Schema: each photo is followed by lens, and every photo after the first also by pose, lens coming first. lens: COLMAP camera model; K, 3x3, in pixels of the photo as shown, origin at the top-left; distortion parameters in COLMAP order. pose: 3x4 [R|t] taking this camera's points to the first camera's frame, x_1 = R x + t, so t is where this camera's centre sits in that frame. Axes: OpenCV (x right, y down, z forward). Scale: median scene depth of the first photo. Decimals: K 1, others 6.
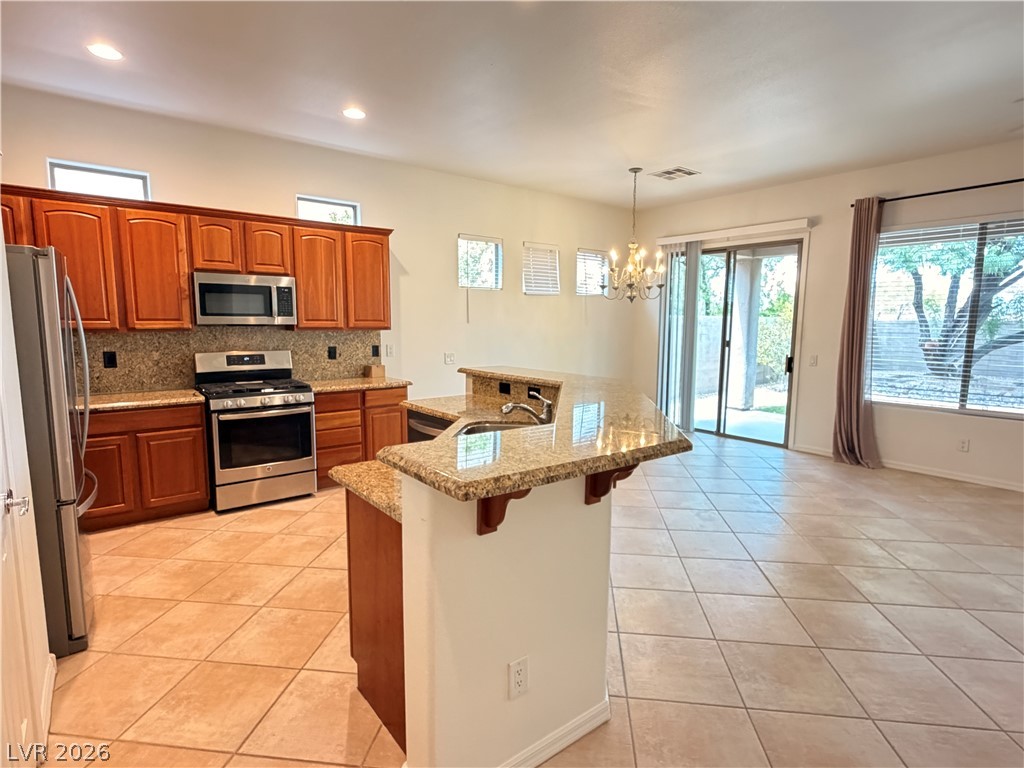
lens RADIAL K [[540.2, 0, 512.0], [0, 540.2, 384.0], [0, 0, 1]] dist [0.001449, 0.000301]
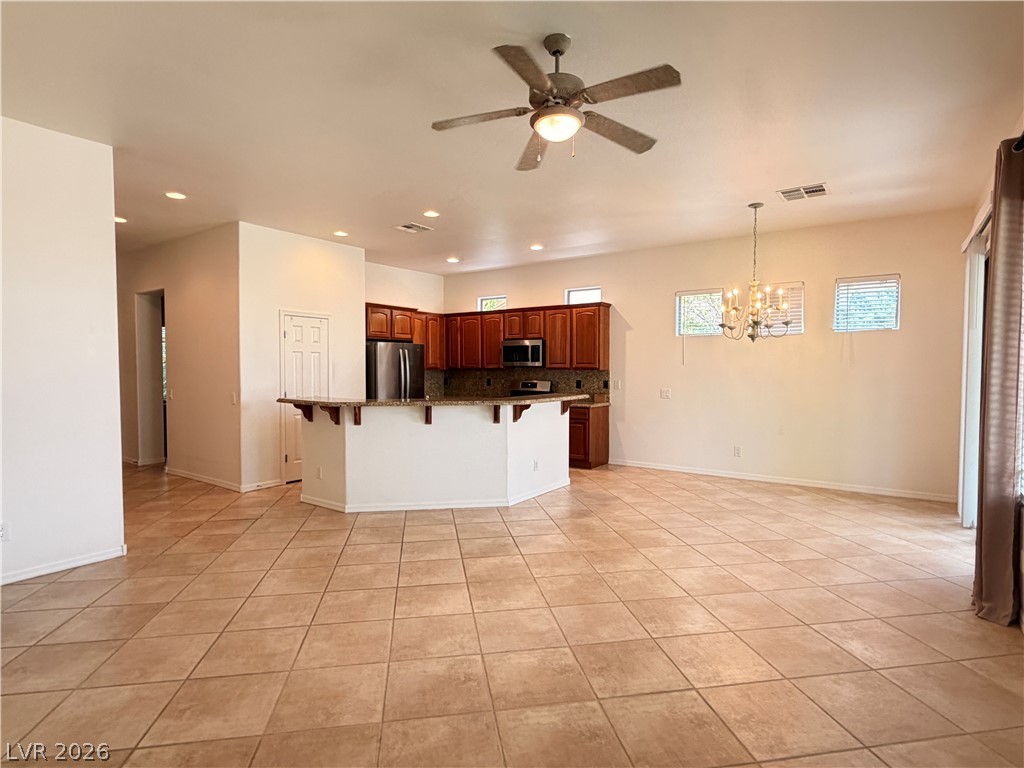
lens RADIAL K [[530.8, 0, 506.3], [0, 530.8, 384.9], [0, 0, 1]] dist [-0.014301, 0.001582]
pose [[0.274171, 0.025630, -0.961339, 1.004176], [-0.112621, 0.993622, -0.005629, -0.021683], [0.955064, 0.109810, 0.275308, 0.346114]]
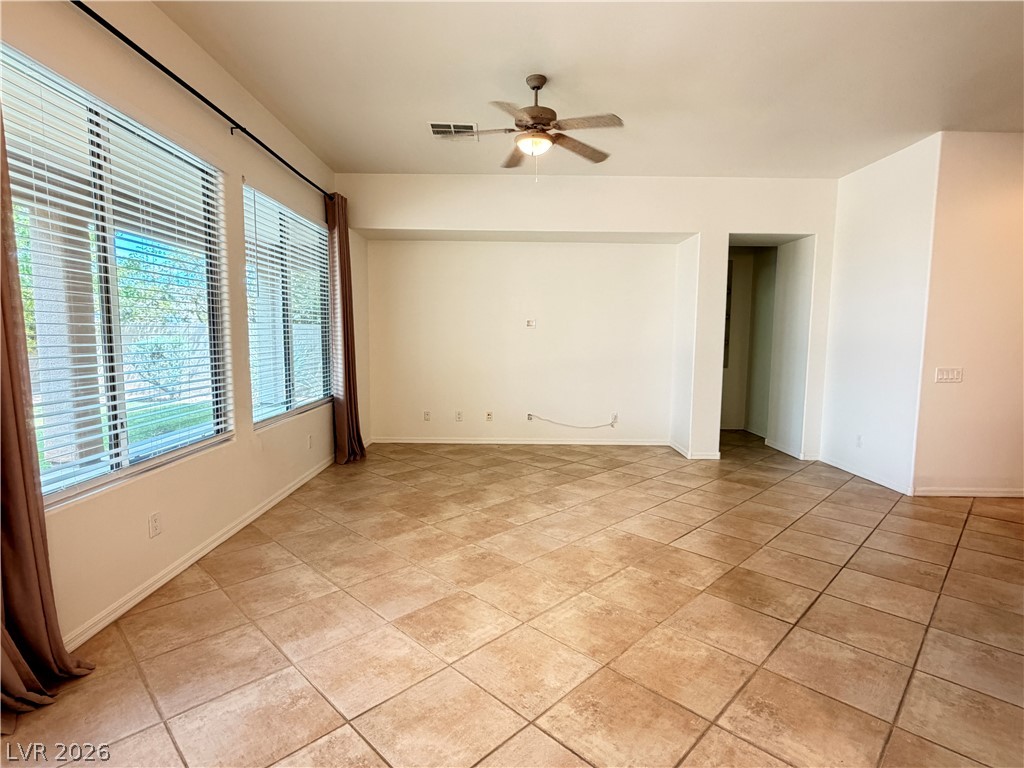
lens RADIAL K [[530.8, 0, 506.3], [0, 530.8, 384.9], [0, 0, 1]] dist [-0.014301, 0.001582]
pose [[-0.790922, -0.073942, 0.607433, 0.202642], [0.058427, 0.979012, 0.195249, -0.097491], [-0.609122, 0.189917, -0.770002, 1.033710]]
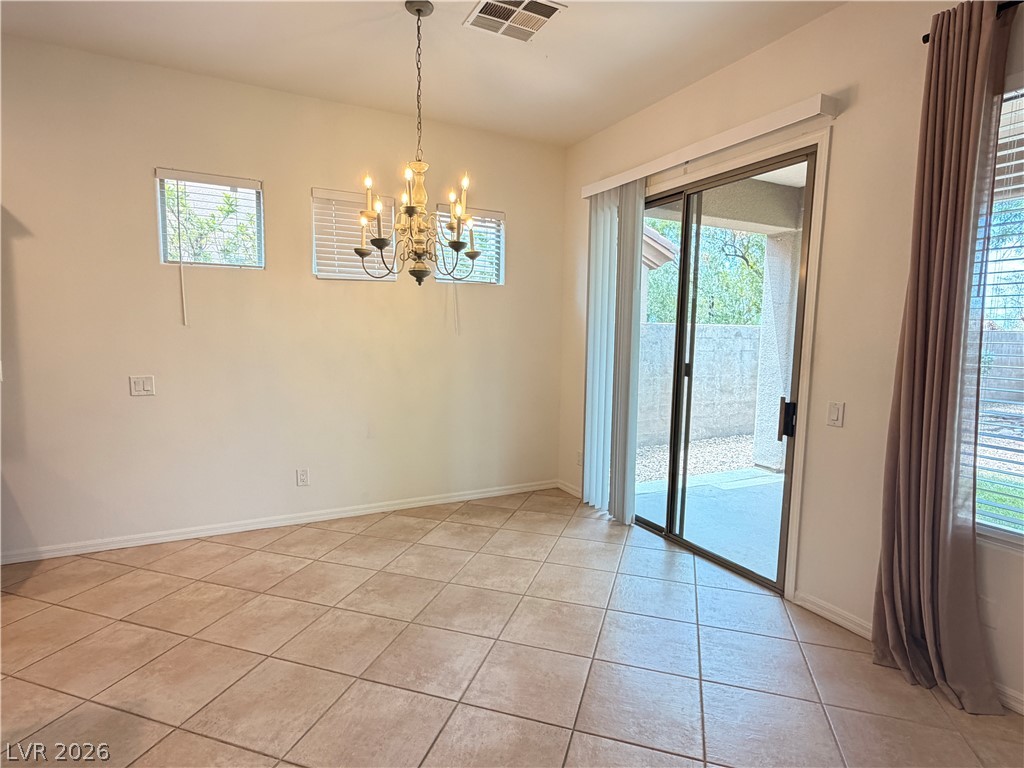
lens RADIAL K [[530.8, 0, 506.3], [0, 530.8, 384.9], [0, 0, 1]] dist [-0.014301, 0.001582]
pose [[0.983729, 0.028612, -0.177364, 0.388704], [-0.032057, 0.999348, -0.016592, -0.055376], [0.176774, 0.022008, 0.984005, 0.553557]]
